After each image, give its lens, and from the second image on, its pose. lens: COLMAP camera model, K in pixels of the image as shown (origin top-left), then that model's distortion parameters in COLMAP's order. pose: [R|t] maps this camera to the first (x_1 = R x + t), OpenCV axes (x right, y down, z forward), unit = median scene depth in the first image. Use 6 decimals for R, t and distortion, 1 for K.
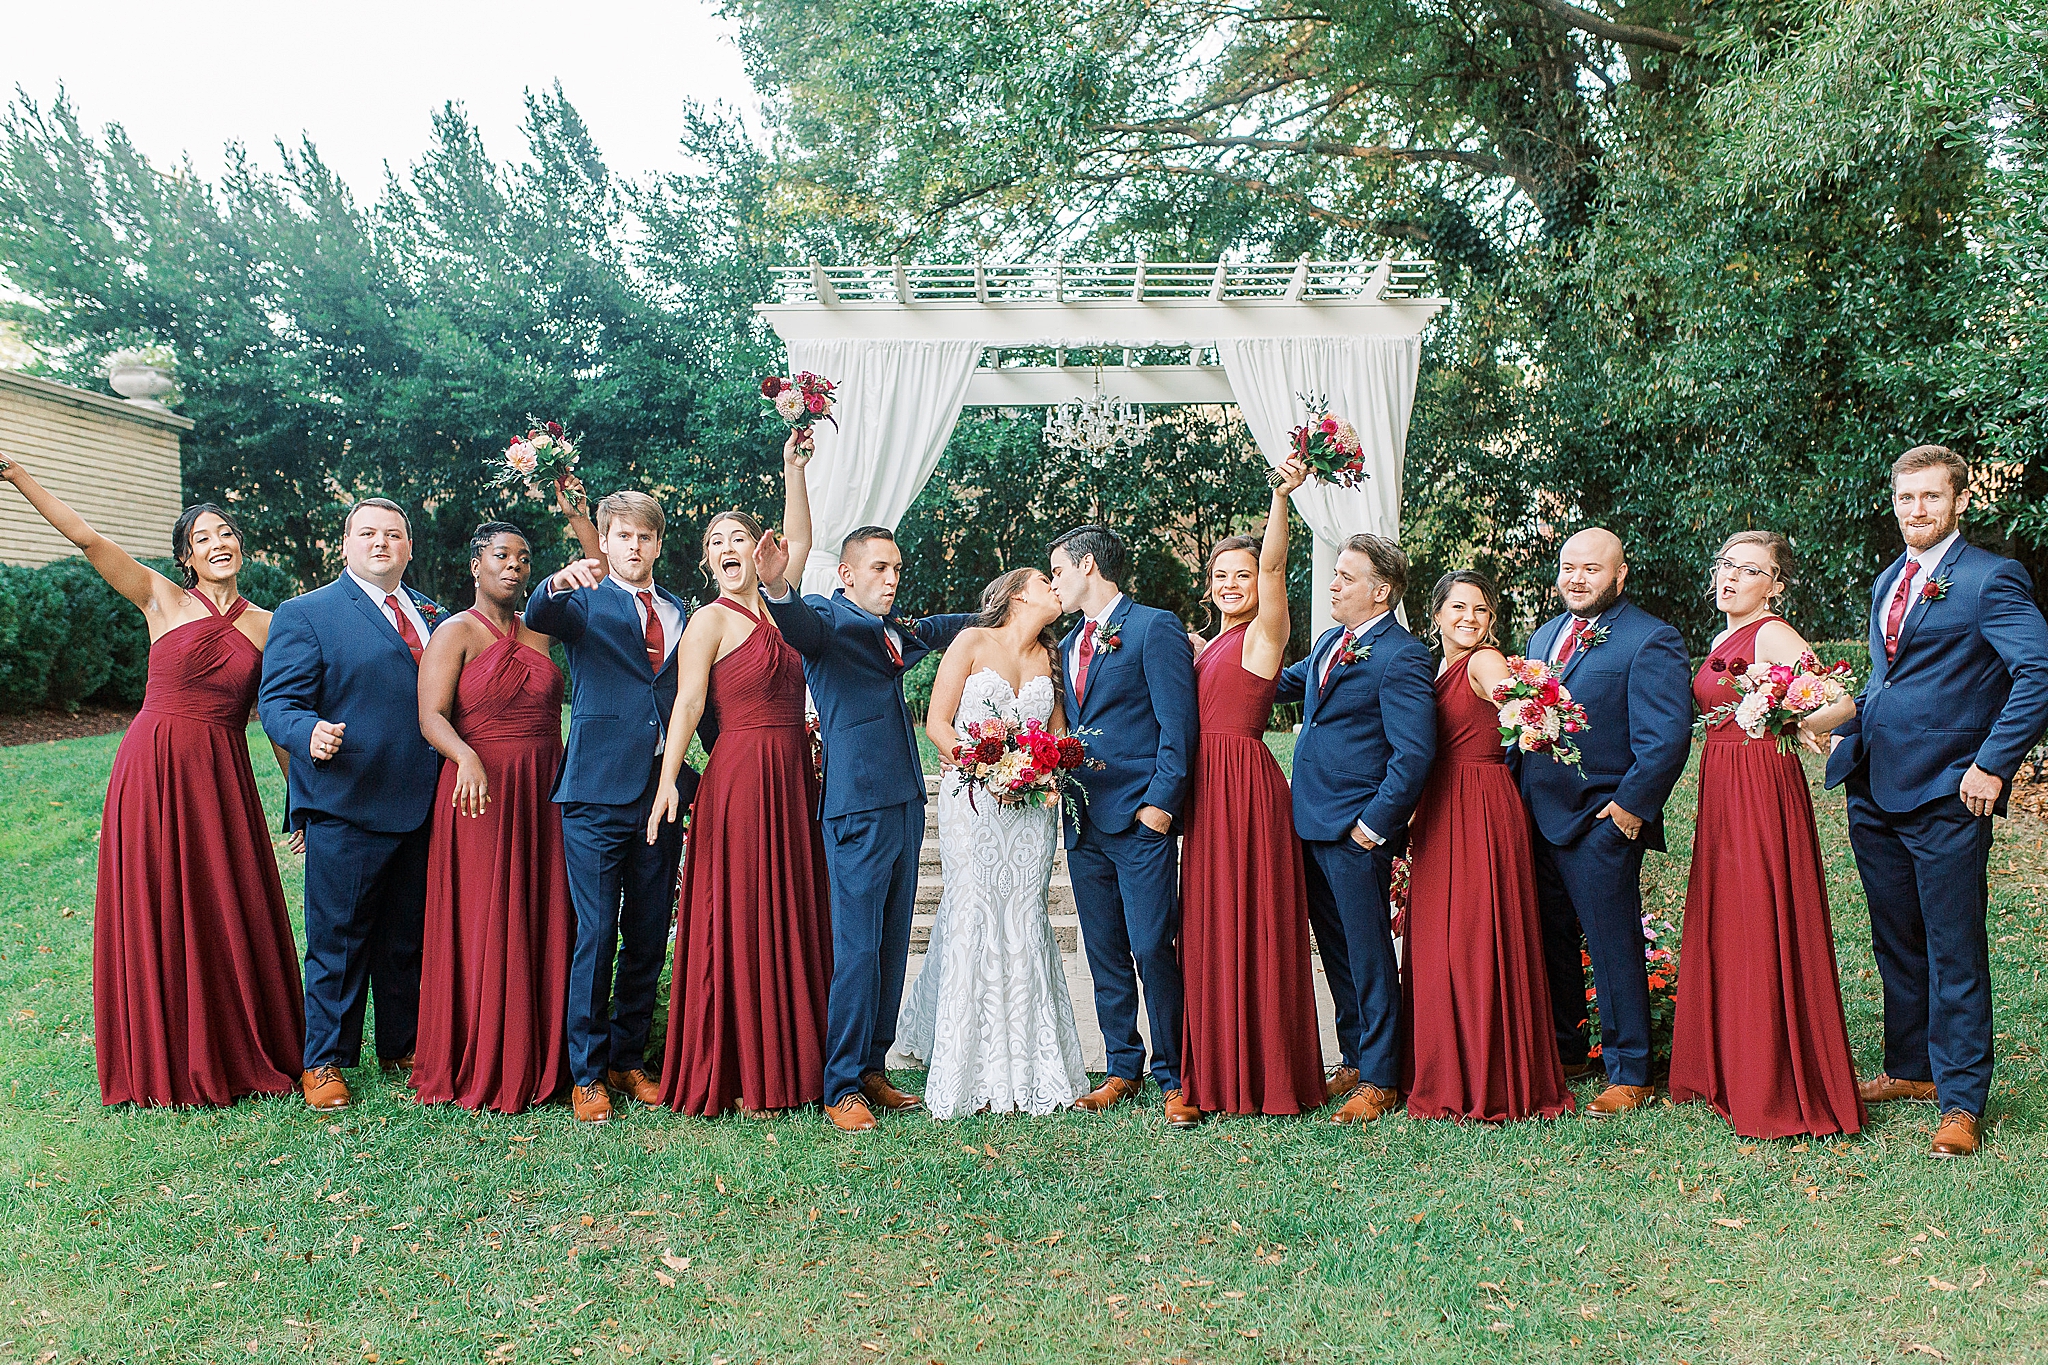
lens RADIAL K [[2045.6, 0, 1020.9], [0, 2045.6, 649.0], [0, 0, 1]] dist [-0.003471, 0.020672]
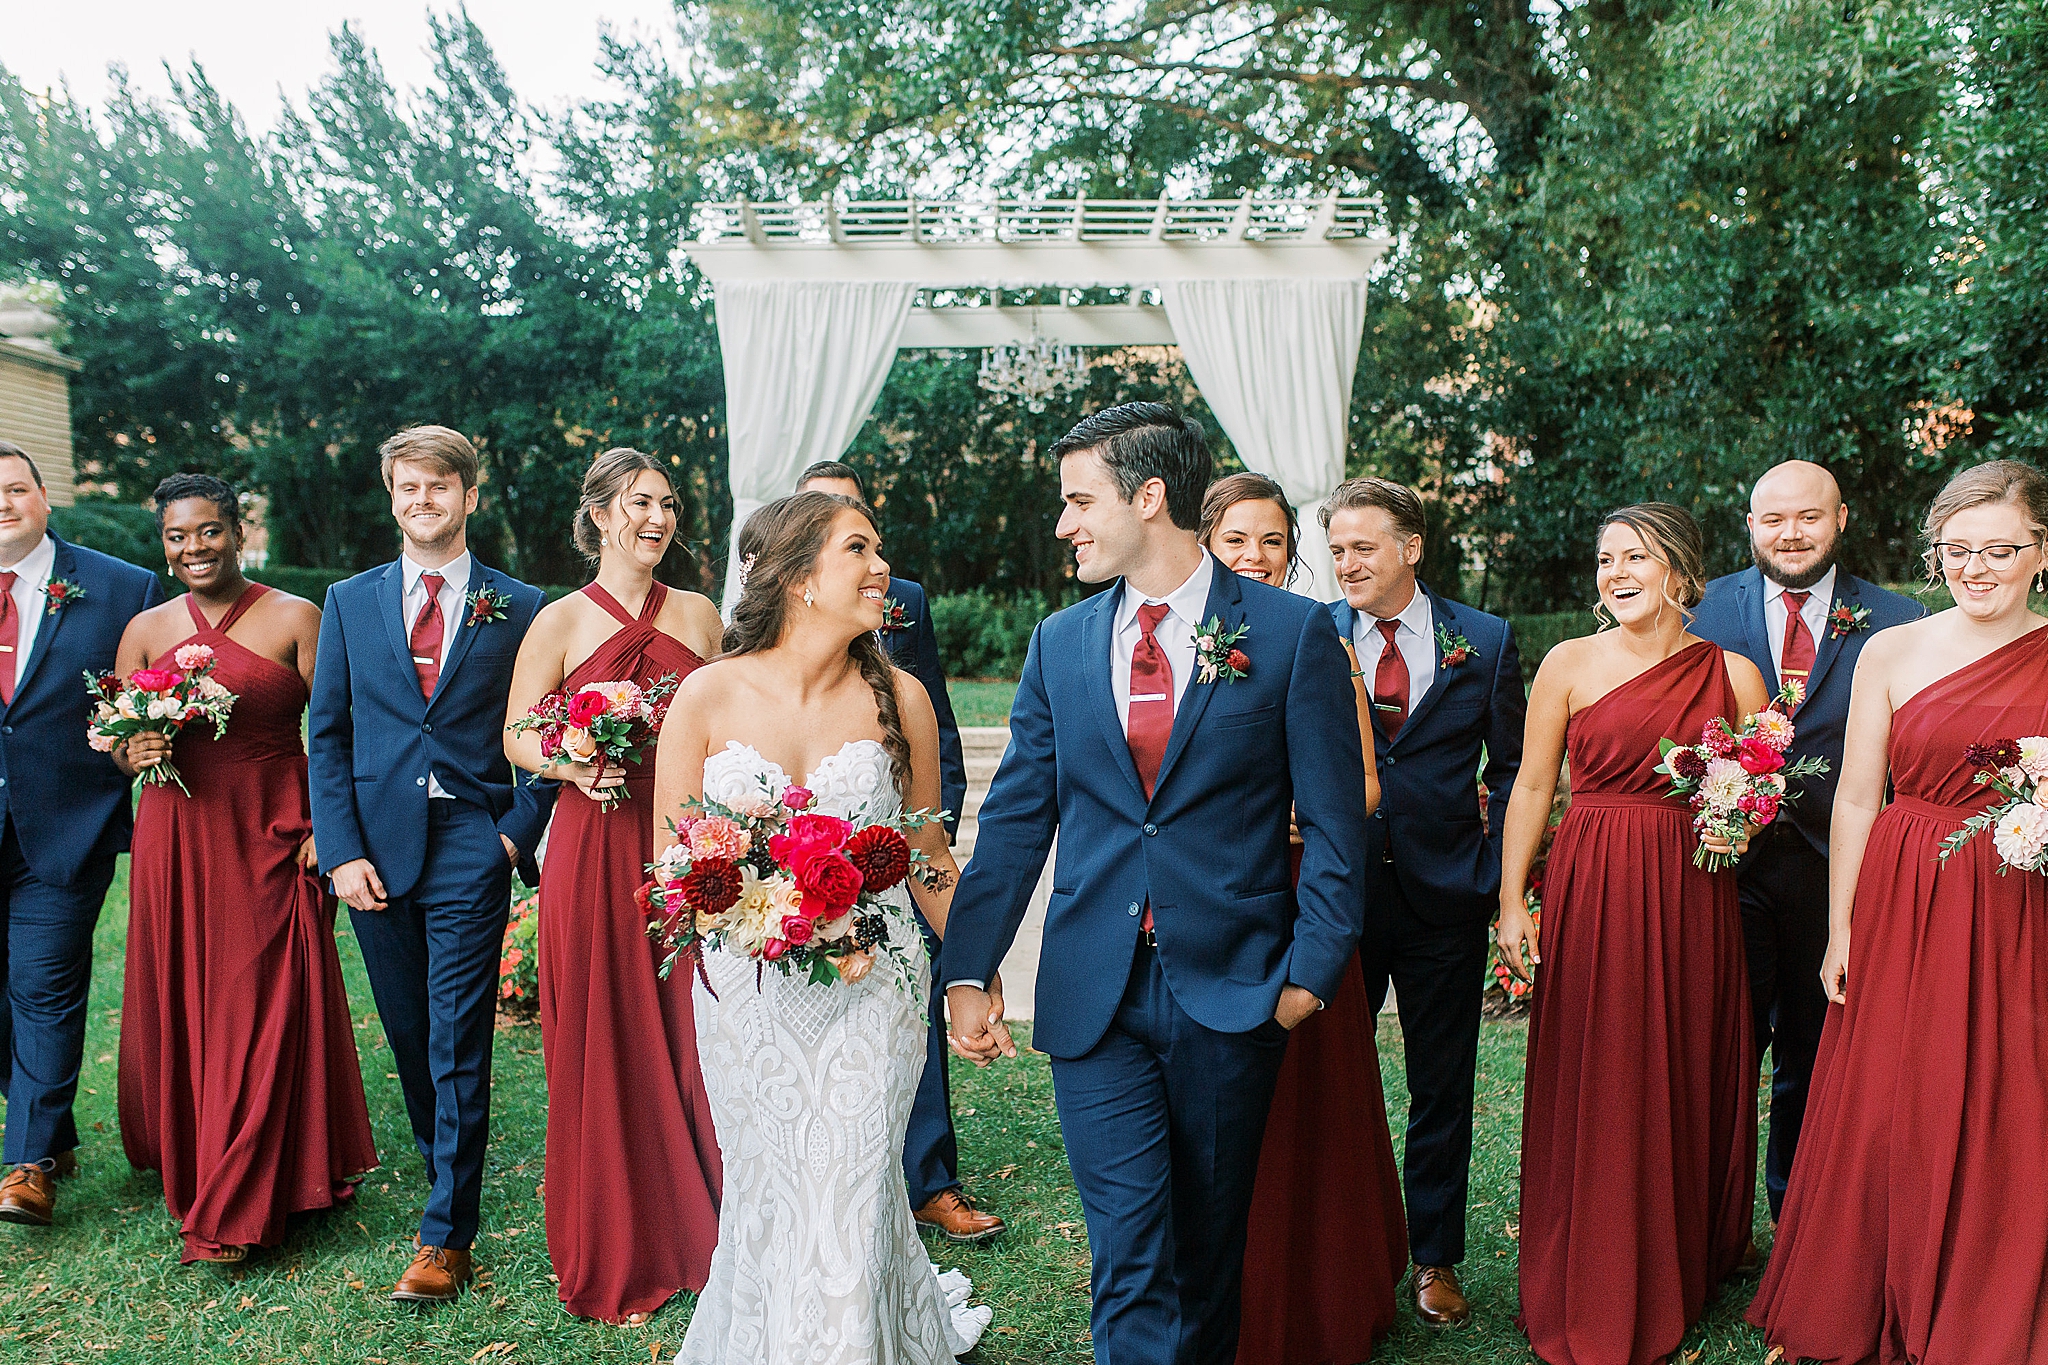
lens RADIAL K [[2146.2, 0, 1024.8], [0, 2146.2, 706.0], [0, 0, 1]] dist [-0.001191, 0.012660]
pose [[0.999398, -0.005120, 0.034317, -0.002175], [0.003395, 0.998736, 0.050152, -0.000380], [-0.034531, -0.050005, 0.998152, -0.015053]]
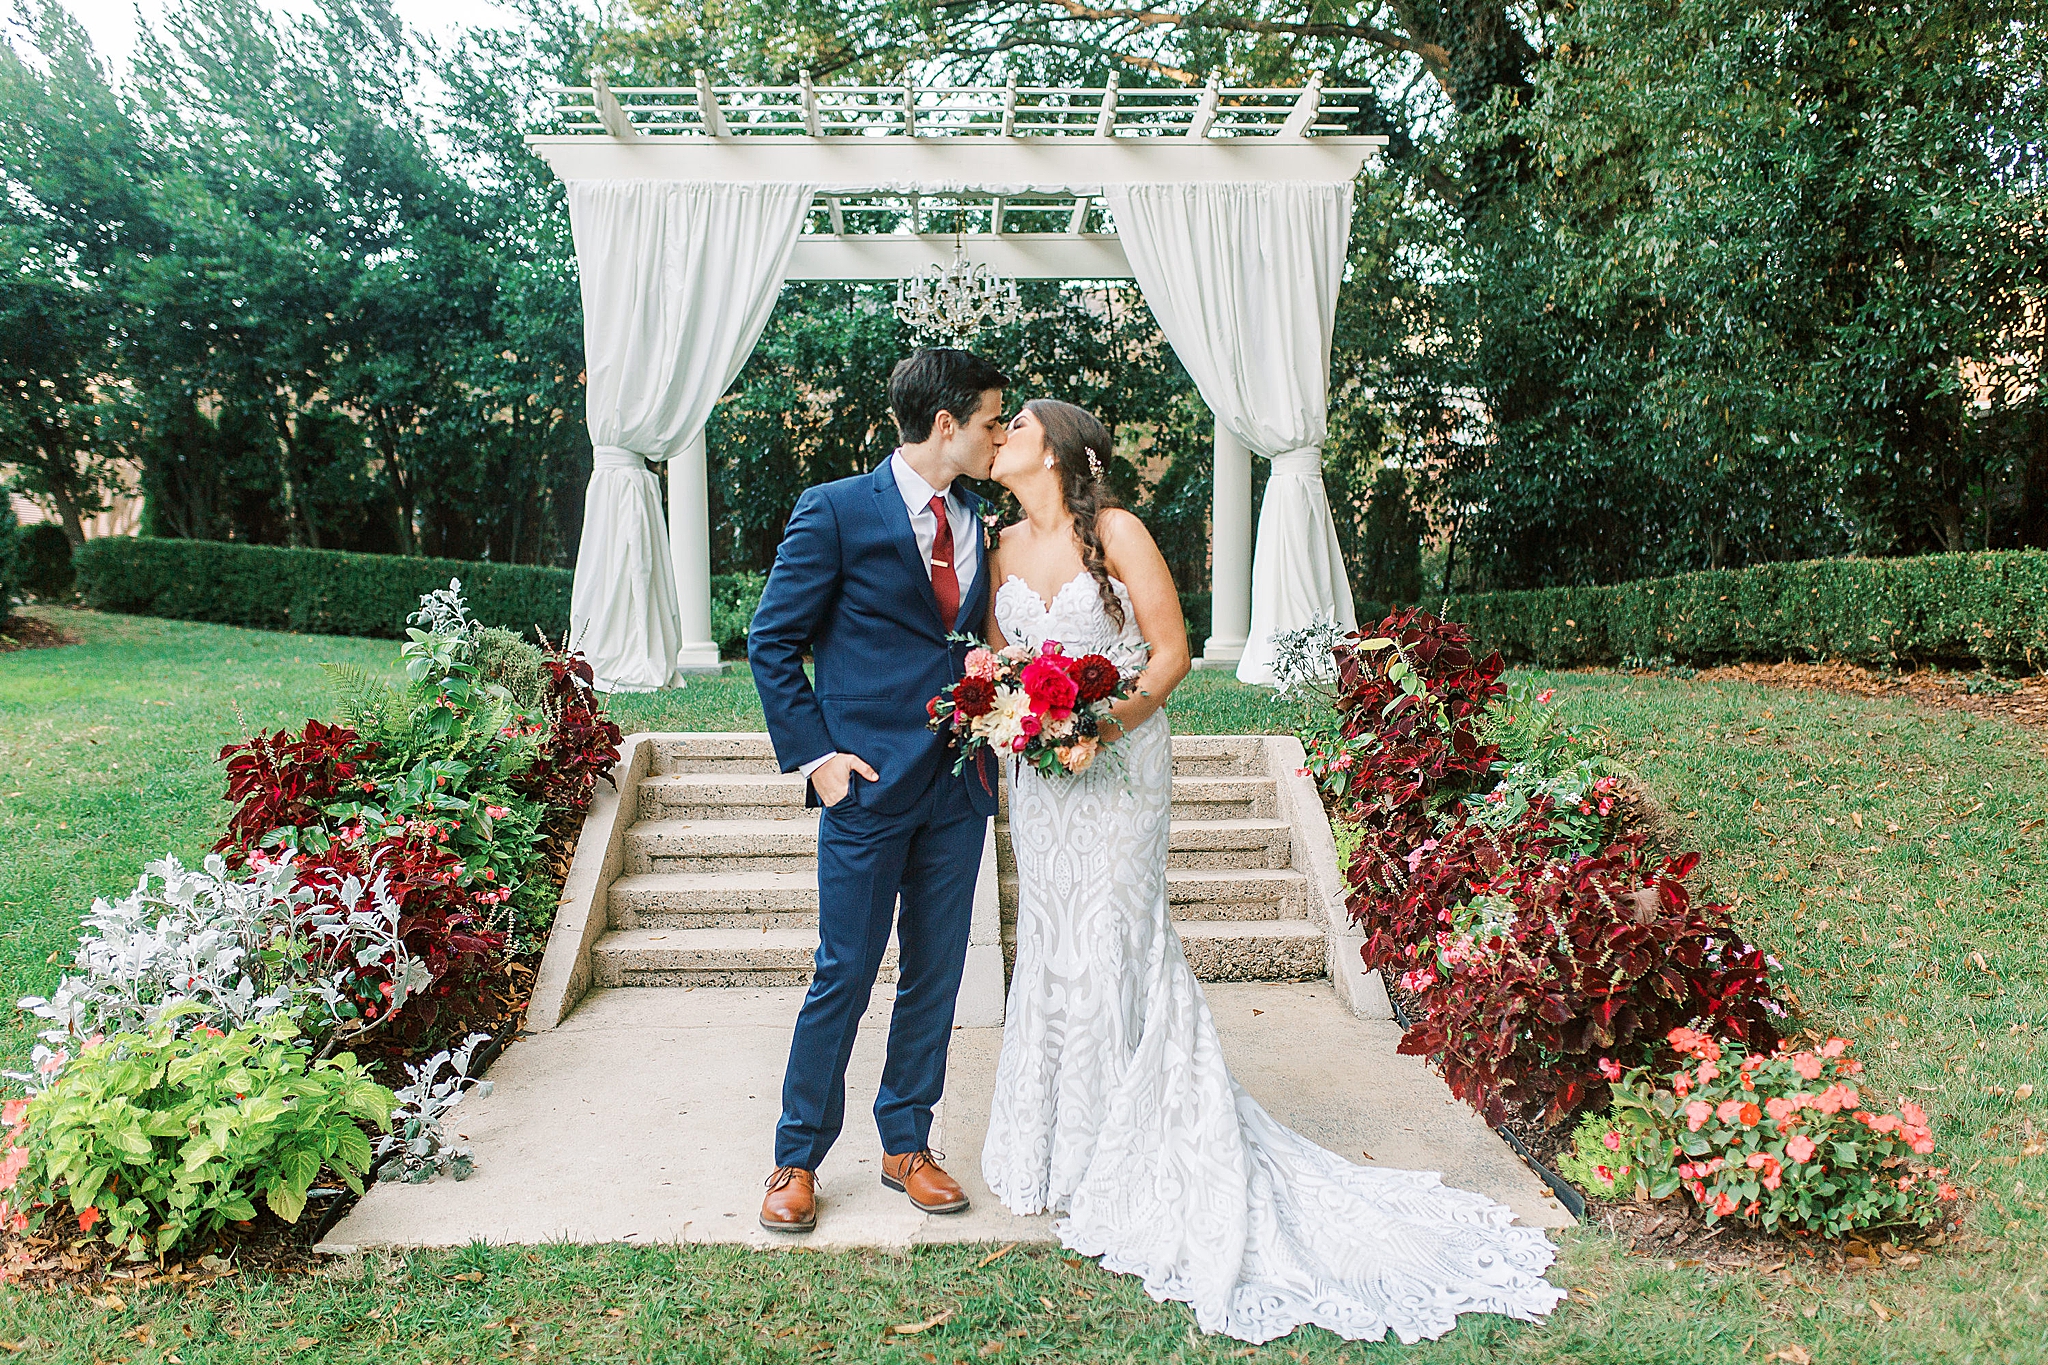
lens RADIAL K [[2045.6, 0, 1020.9], [0, 2045.6, 649.0], [0, 0, 1]] dist [-0.003471, 0.020672]
pose [[0.998229, -0.003840, 0.059368, 0.008295], [0.001749, 0.999377, 0.035239, 0.002046], [-0.059466, -0.035072, 0.997614, 0.110472]]
